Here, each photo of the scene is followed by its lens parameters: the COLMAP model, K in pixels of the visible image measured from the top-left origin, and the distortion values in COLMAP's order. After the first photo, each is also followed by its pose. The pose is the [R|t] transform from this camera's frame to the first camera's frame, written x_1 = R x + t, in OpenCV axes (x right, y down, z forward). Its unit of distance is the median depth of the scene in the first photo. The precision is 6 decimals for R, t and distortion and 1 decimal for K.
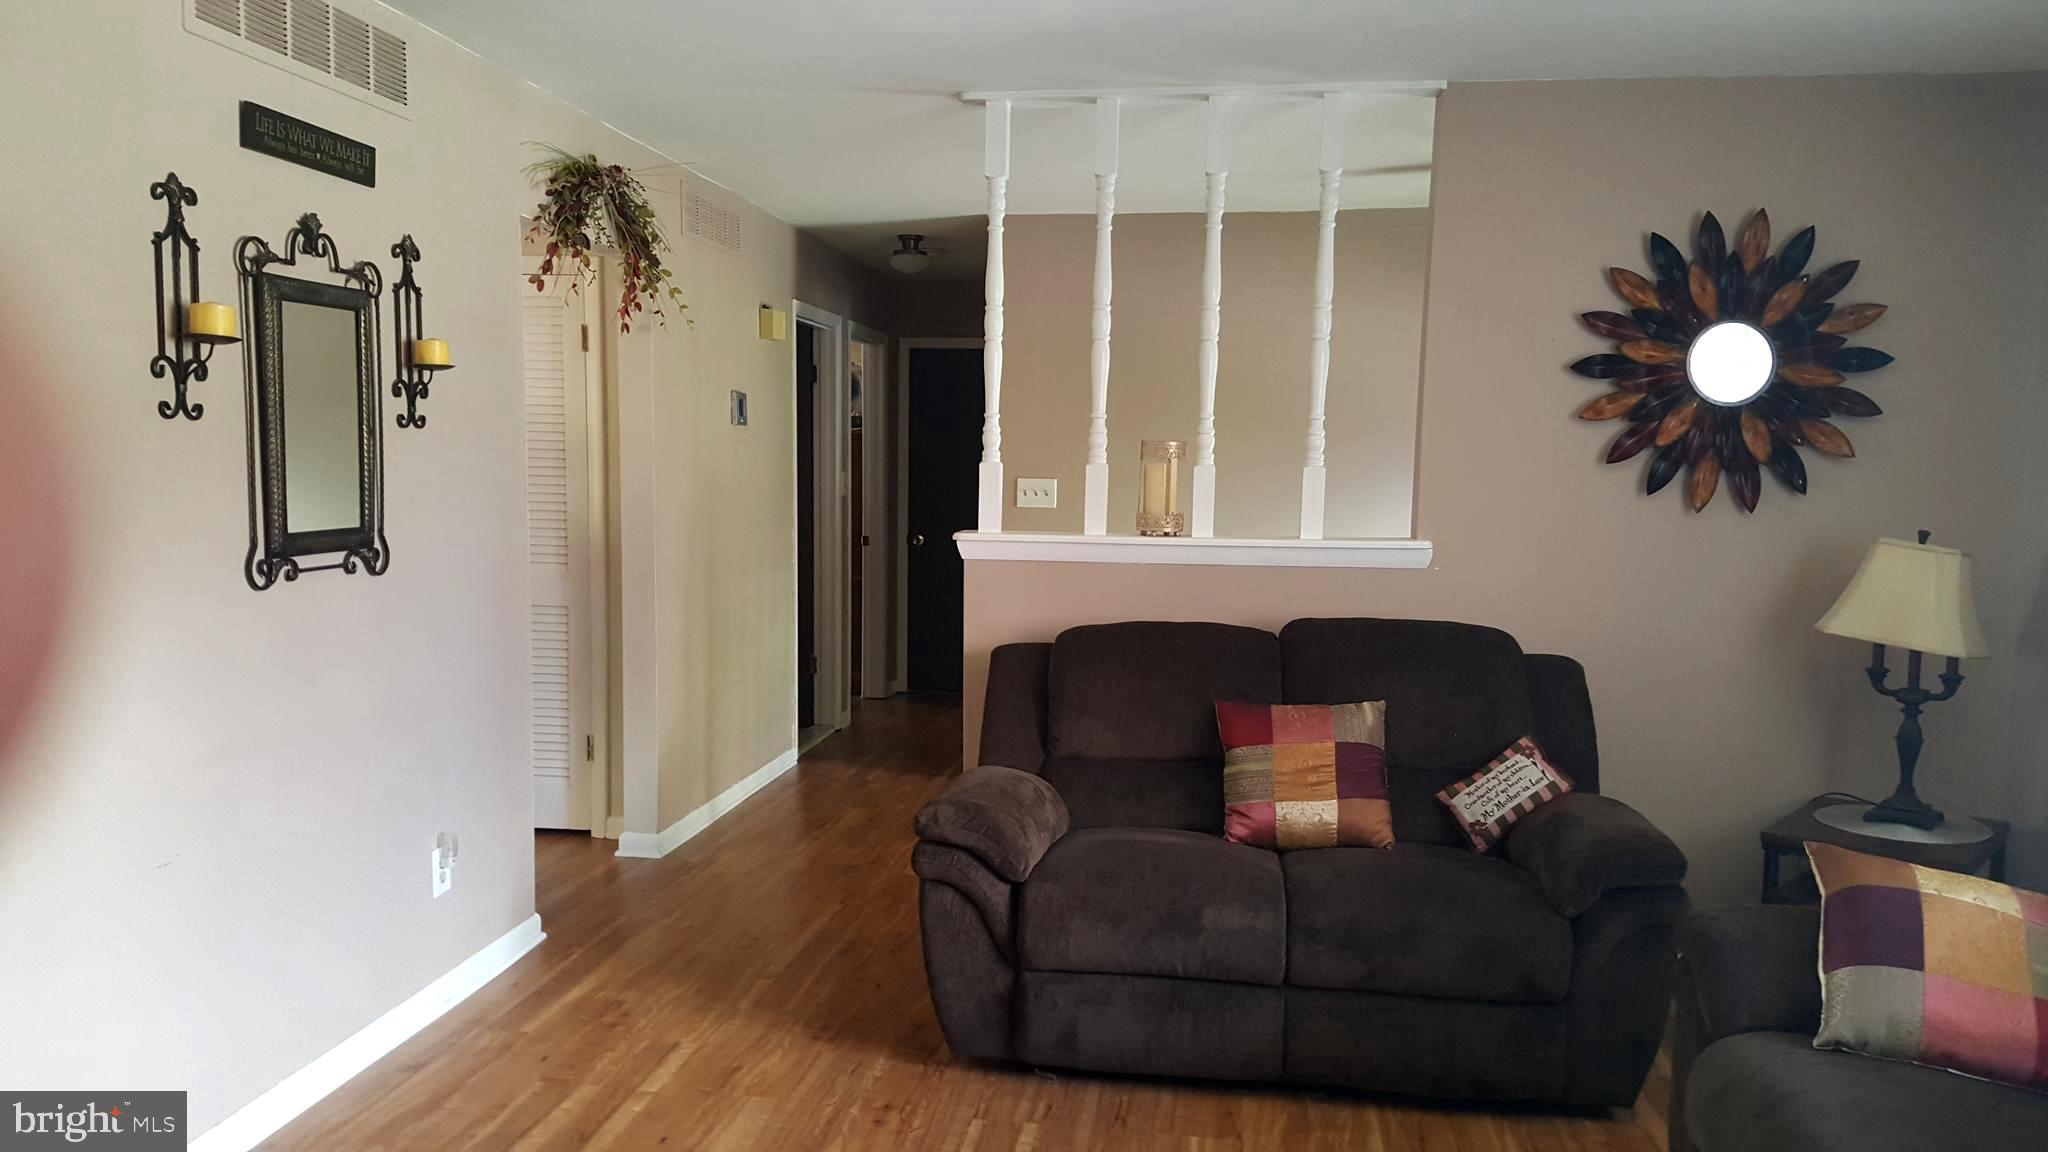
lens RADIAL K [[1505.5, 0, 1023.6], [0, 1505.5, 604.2], [0, 0, 1]] dist [0.152879, -0.287721]
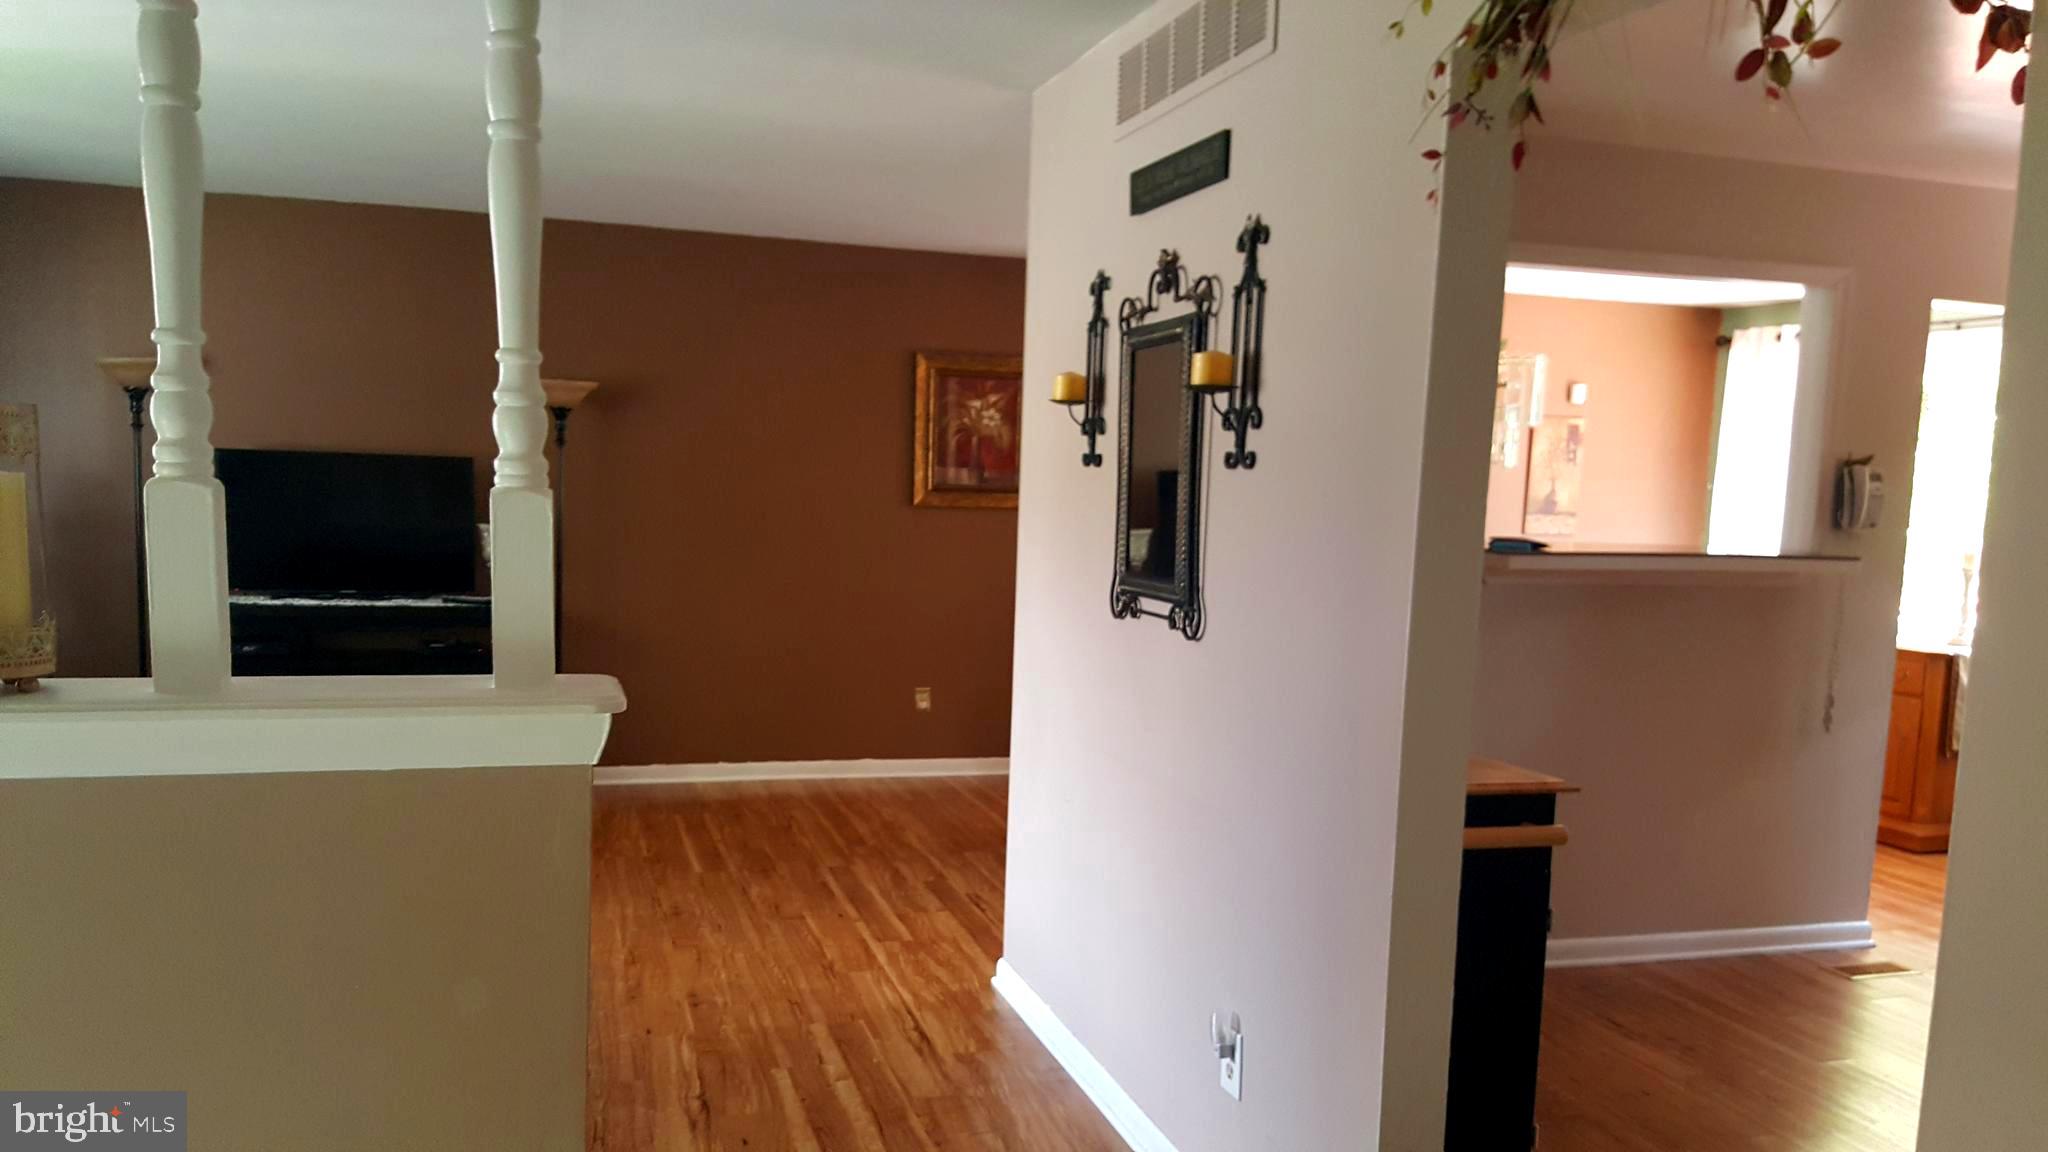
lens RADIAL K [[1544.6, 0, 1018.3], [0, 1544.6, 640.1], [0, 0, 1]] dist [0.165072, -0.320427]
pose [[-0.910499, 0.006183, -0.413466, 0.028227], [-0.079587, 0.978574, 0.189893, -0.170700], [0.405781, 0.205804, -0.890498, 1.674061]]
